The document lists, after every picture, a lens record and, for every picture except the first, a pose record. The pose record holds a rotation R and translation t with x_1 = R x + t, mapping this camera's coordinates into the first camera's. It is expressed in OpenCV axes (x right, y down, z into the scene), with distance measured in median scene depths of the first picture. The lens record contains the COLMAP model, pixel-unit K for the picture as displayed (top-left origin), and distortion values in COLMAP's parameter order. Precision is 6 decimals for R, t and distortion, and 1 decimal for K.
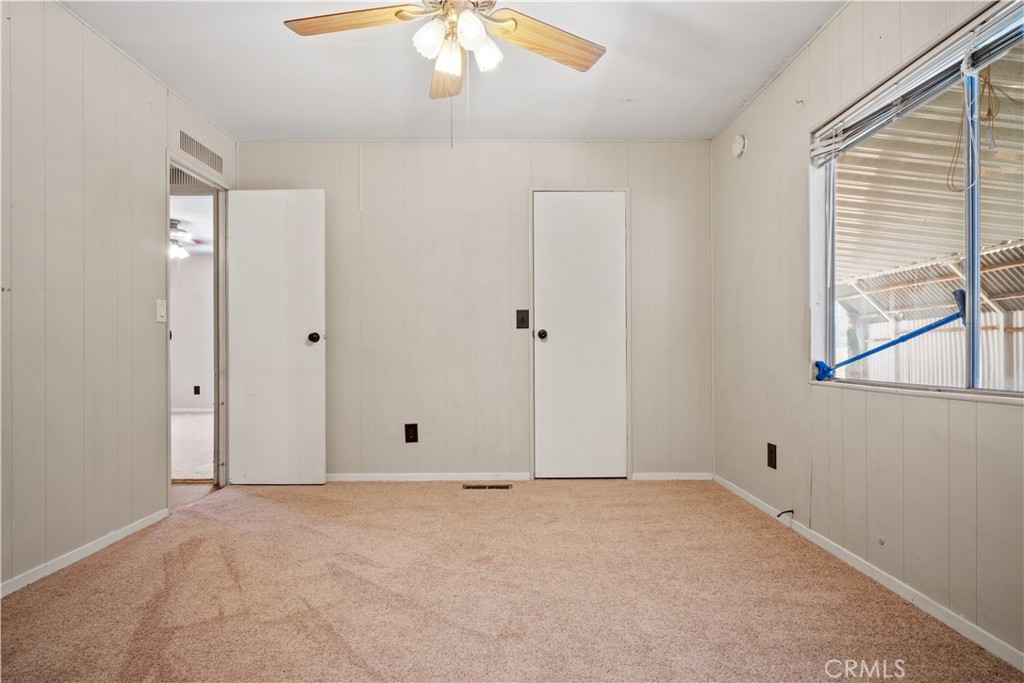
lens RADIAL K [[524.6, 0, 512.0], [0, 524.6, 341.5], [0, 0, 1]] dist [-0.003237, -0.000618]
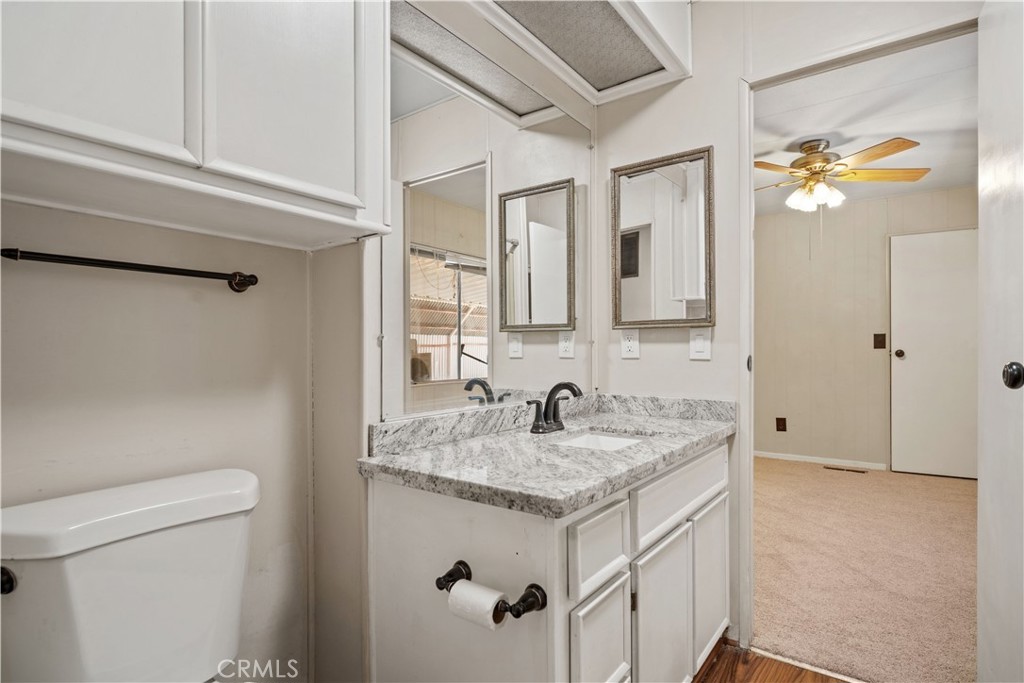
lens RADIAL K [[524.6, 0, 512.0], [0, 524.6, 341.5], [0, 0, 1]] dist [-0.003237, -0.000618]
pose [[0.793469, 0.002198, -0.608607, 0.086461], [0.001808, 0.999981, 0.005969, -0.052511], [0.608608, -0.005837, 0.793449, -0.536044]]
